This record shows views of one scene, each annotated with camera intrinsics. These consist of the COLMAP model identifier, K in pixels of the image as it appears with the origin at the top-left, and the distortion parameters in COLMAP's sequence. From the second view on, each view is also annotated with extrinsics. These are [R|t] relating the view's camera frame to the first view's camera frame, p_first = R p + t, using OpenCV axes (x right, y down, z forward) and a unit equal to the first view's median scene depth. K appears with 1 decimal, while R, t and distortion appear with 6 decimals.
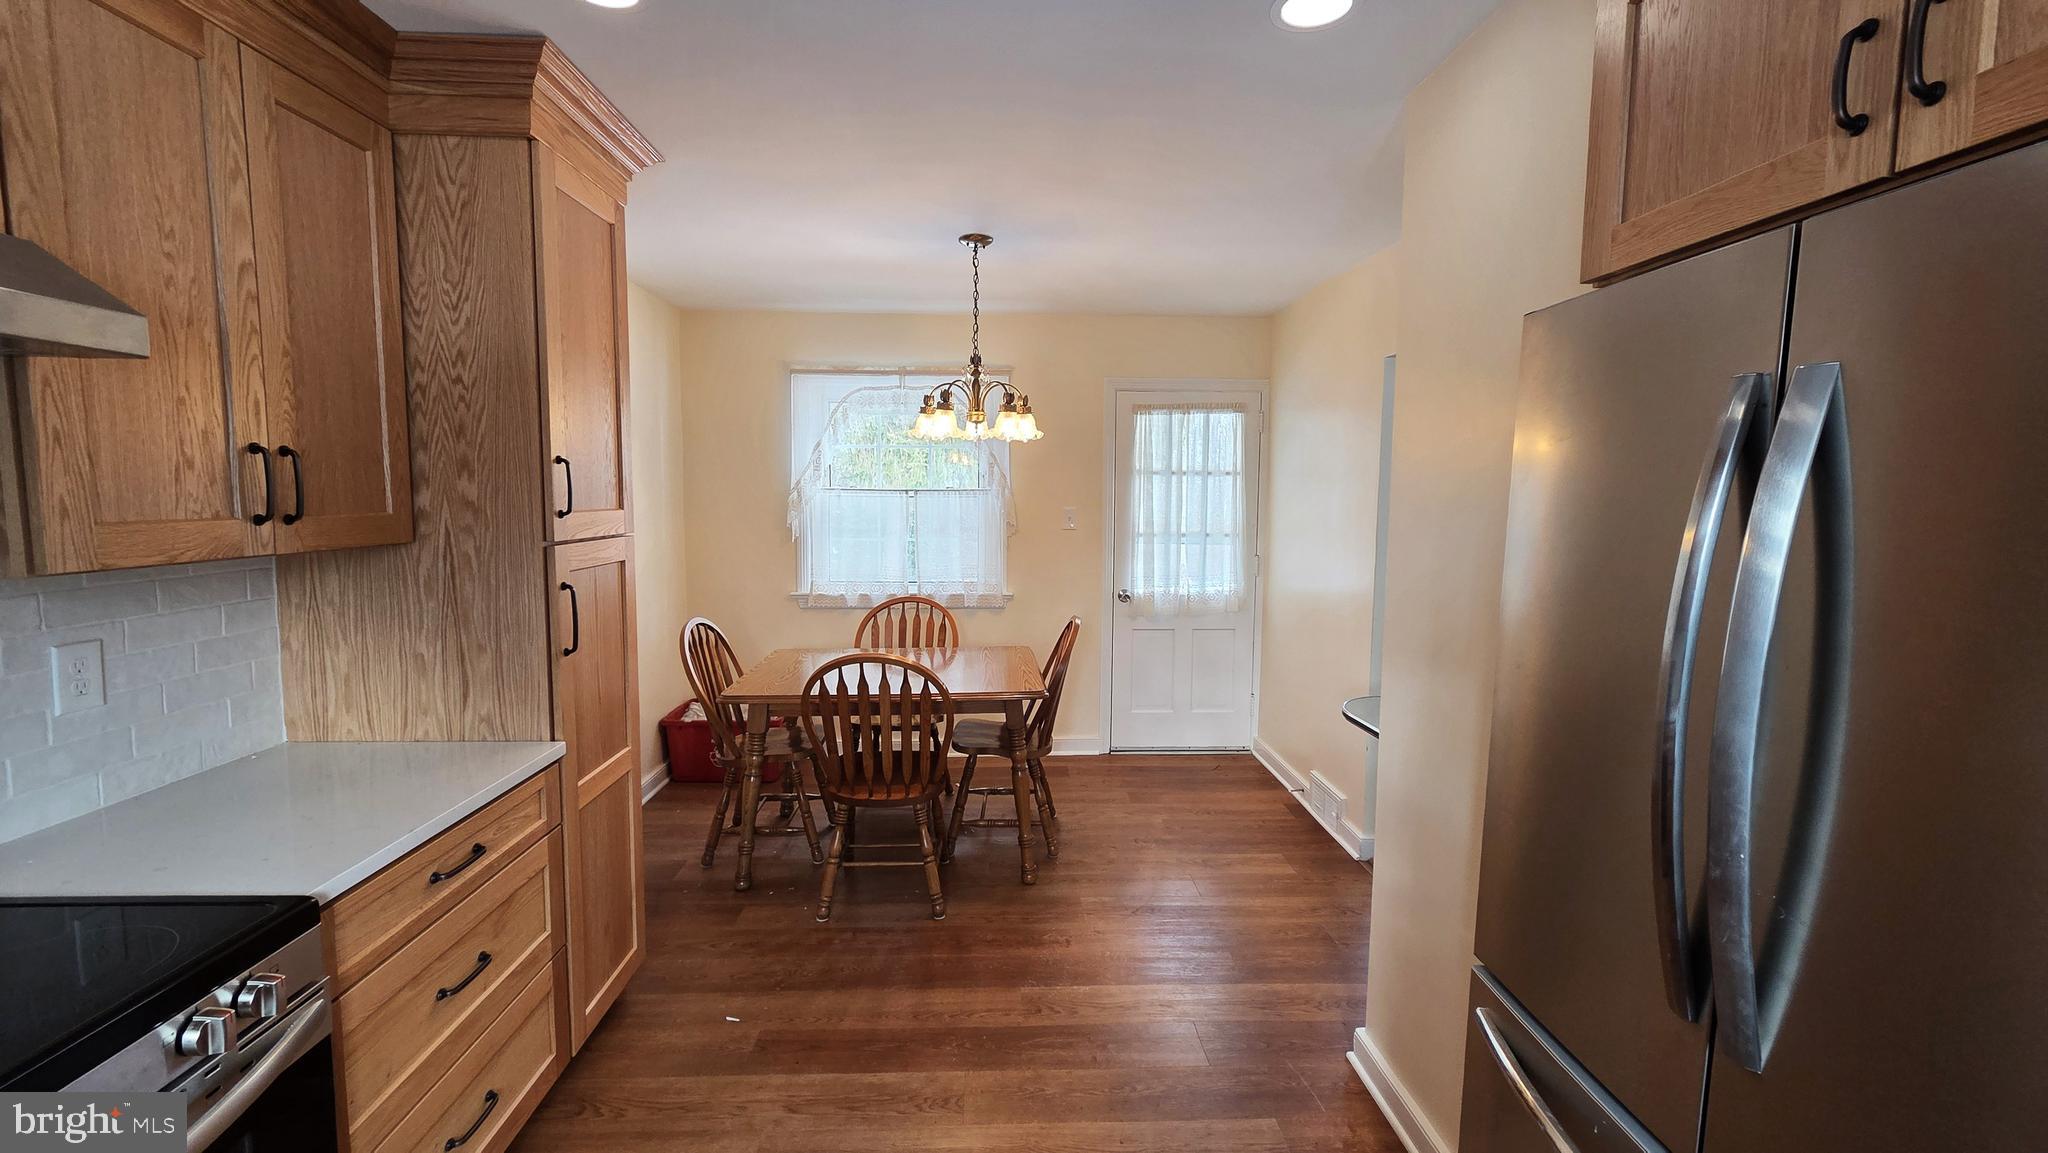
lens RADIAL K [[837.5, 0, 1013.8], [0, 837.5, 568.4], [0, 0, 1]] dist [0.006457, -0.000812]
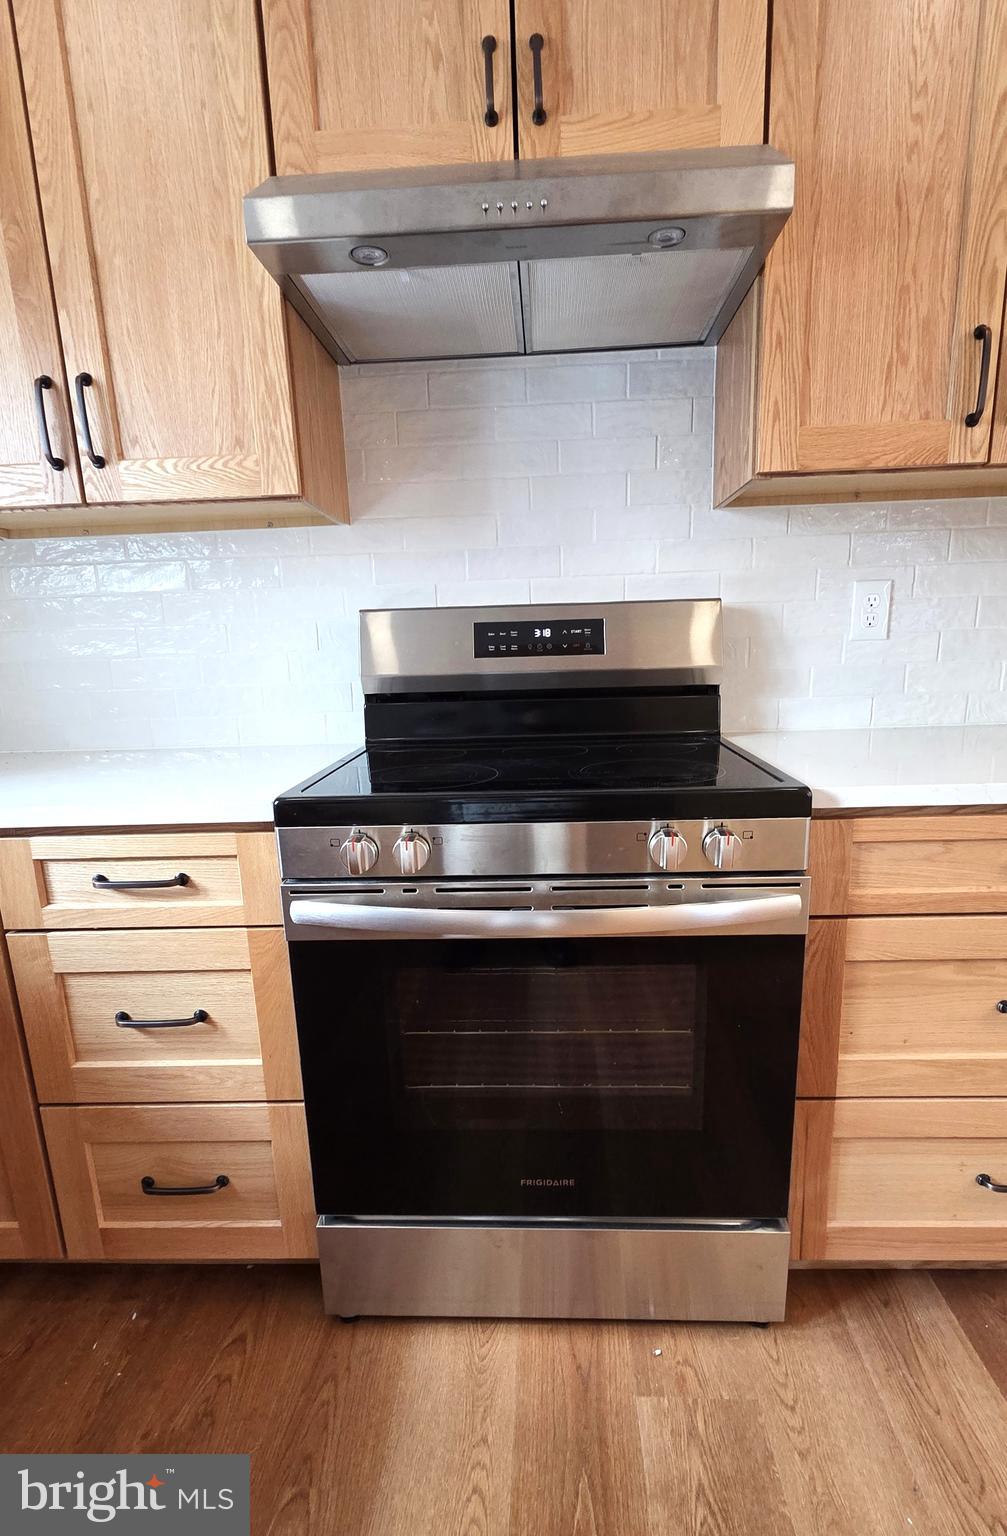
lens RADIAL K [[751.6, 0, 520.9], [0, 751.6, 810.3], [0, 0, 1]] dist [0.003515, -0.001782]
pose [[-0.064971, 0.213910, -0.974690, 0.009774], [-0.062638, 0.973954, 0.217924, 0.156714], [0.995919, 0.075211, -0.049880, 0.450266]]
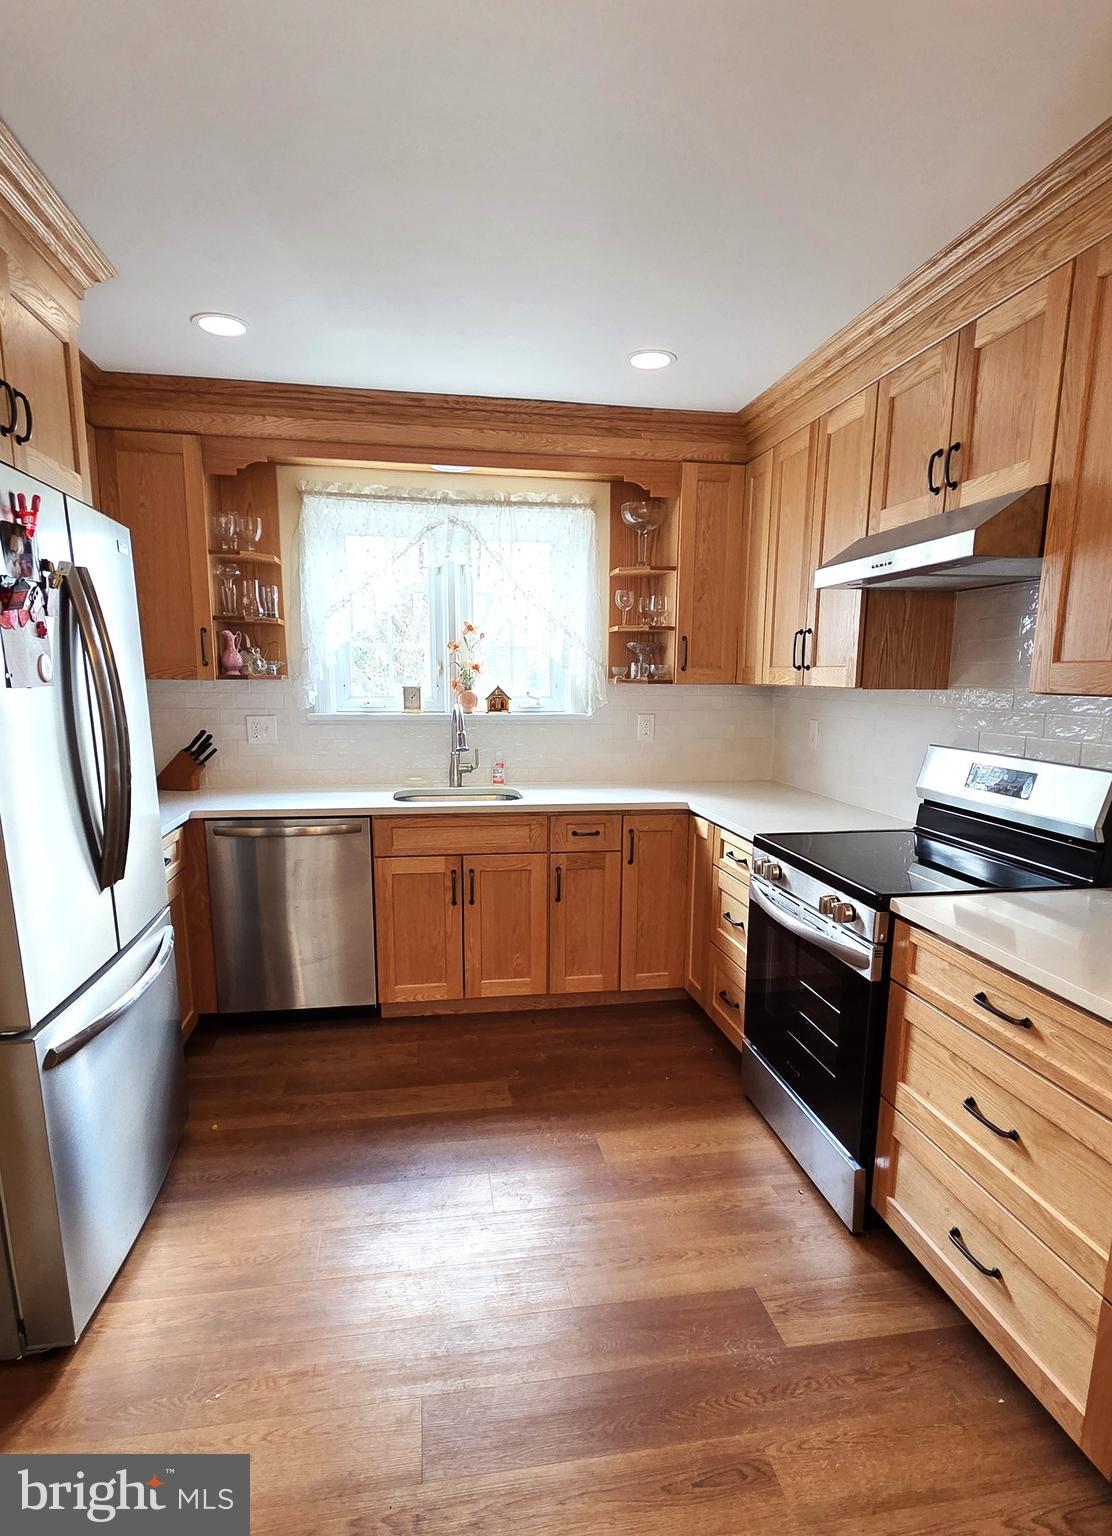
lens RADIAL K [[828.1, 0, 567.6], [0, 828.1, 835.0], [0, 0, 1]] dist [0.006973, -0.001324]
pose [[-0.988121, 0.012036, -0.153203, 0.000003], [-0.032087, 0.958796, 0.282277, -0.092274], [0.150288, 0.283840, -0.947021, 1.481469]]
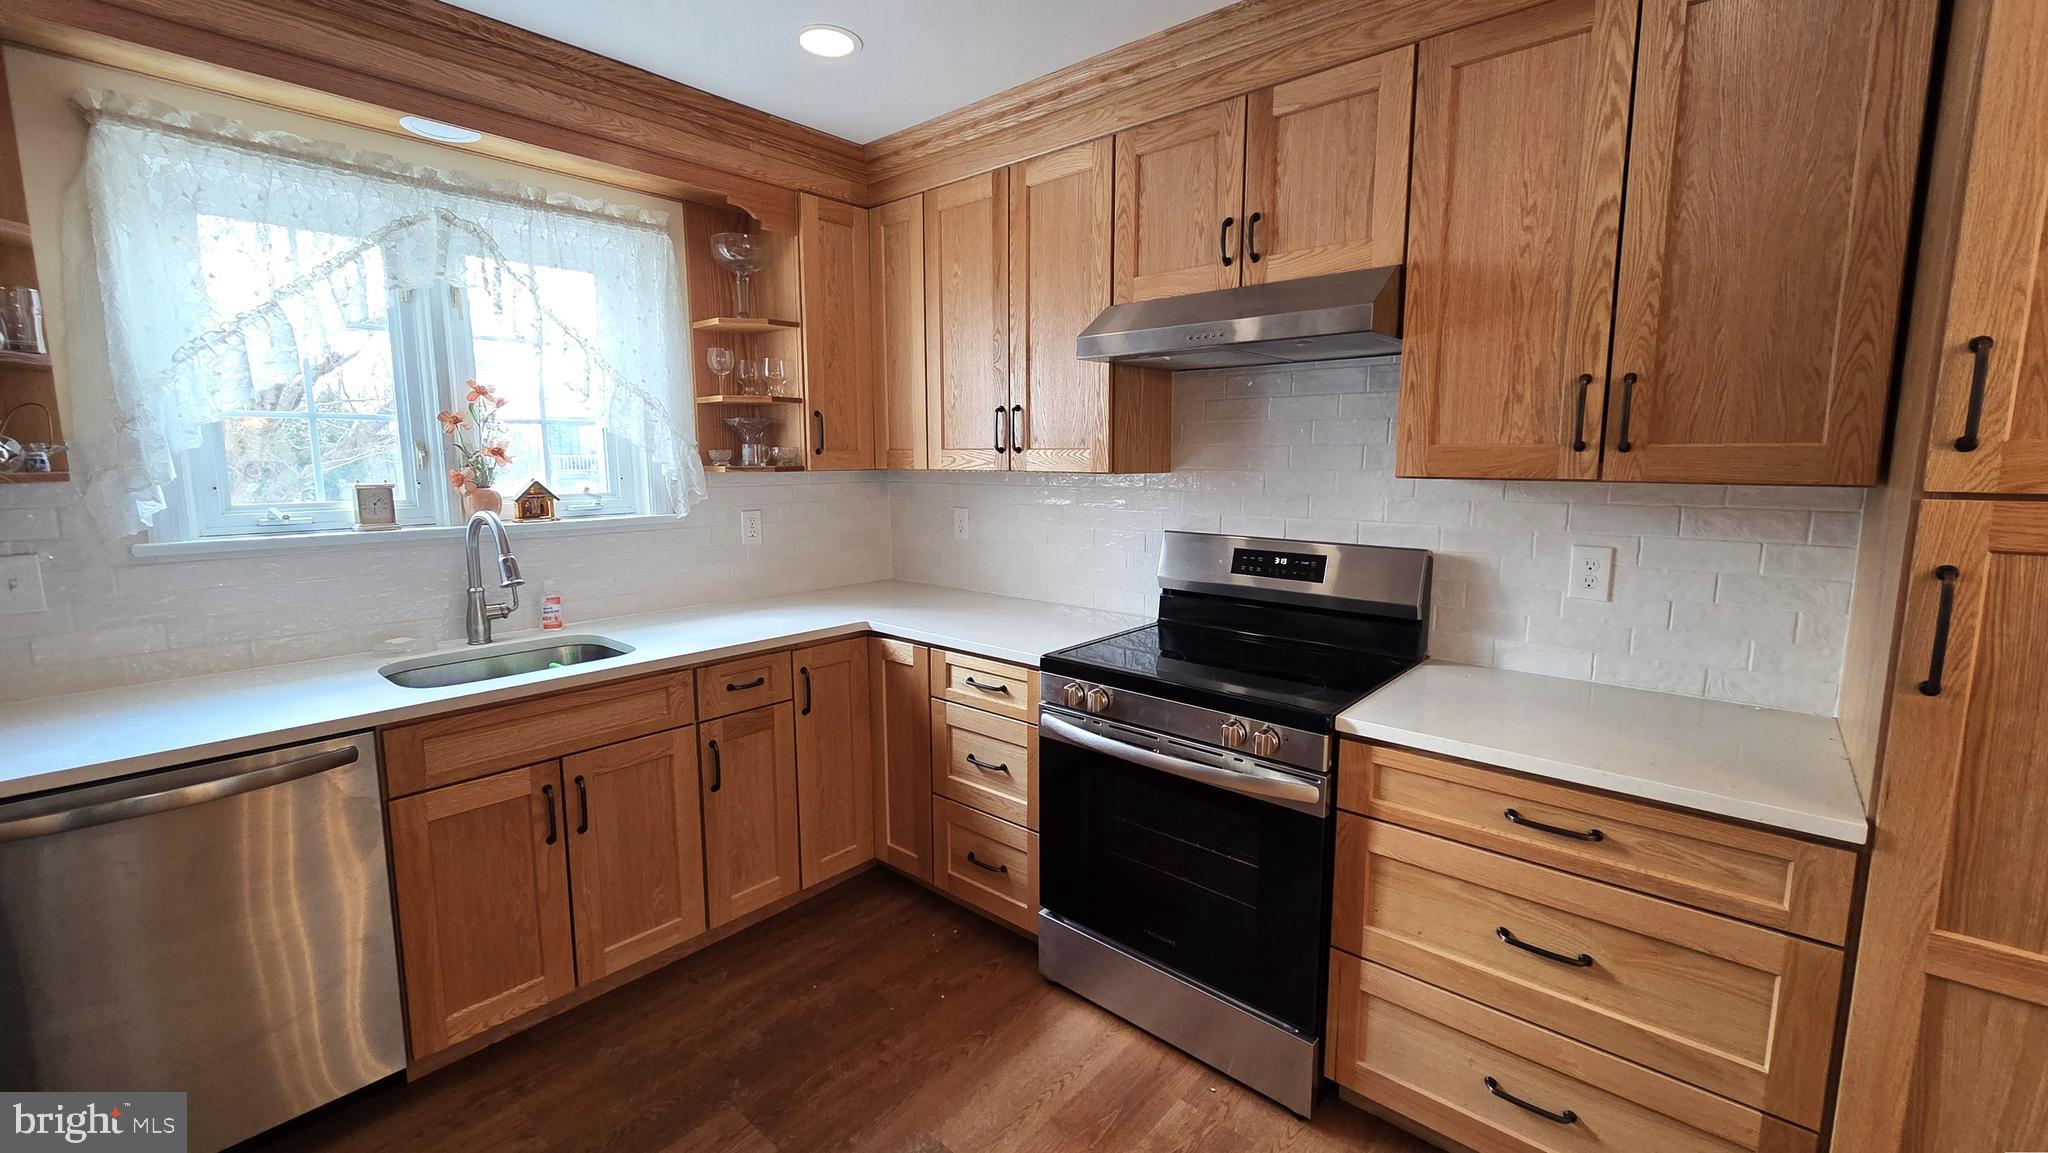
lens RADIAL K [[837.5, 0, 1016.4], [0, 837.5, 562.2], [0, 0, 1]] dist [0.006457, -0.000812]
pose [[-0.680918, 0.085899, -0.727305, 0.303237], [-0.074622, 0.979791, 0.185582, -0.043837], [0.728548, 0.180639, -0.660747, 0.927139]]
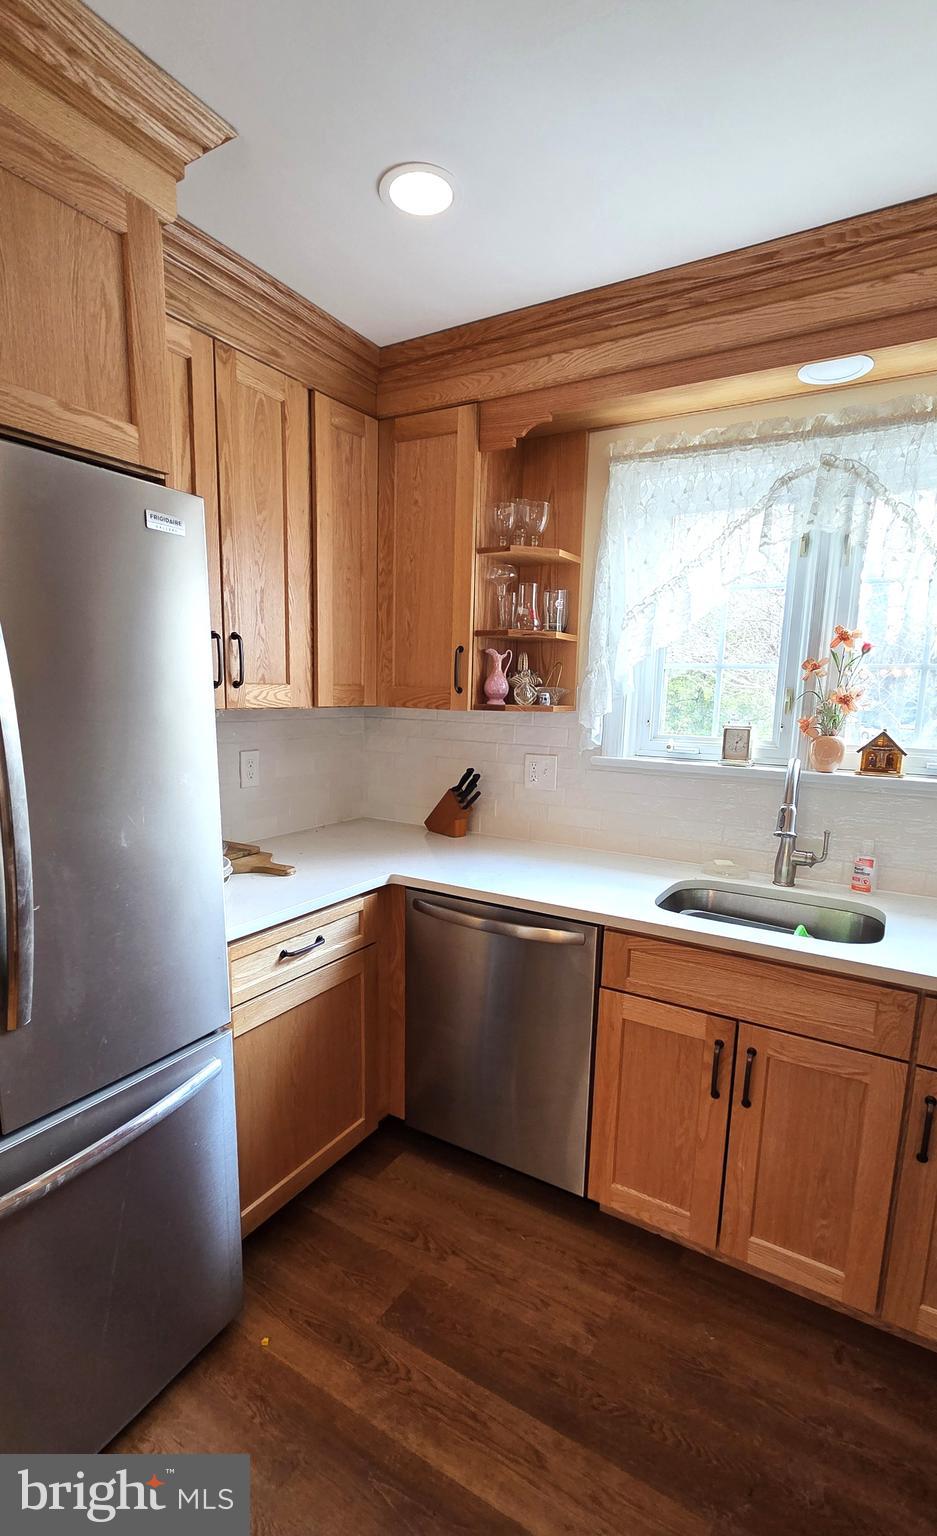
lens RADIAL K [[718.0, 0, 479.4], [0, 718.0, 811.9], [0, 0, 1]] dist [0.004585, -0.002220]
pose [[-0.847448, -0.118653, 0.517448, -0.195699], [0.021650, 0.966168, 0.257004, -0.036609], [-0.530436, 0.229000, -0.816208, 0.675358]]
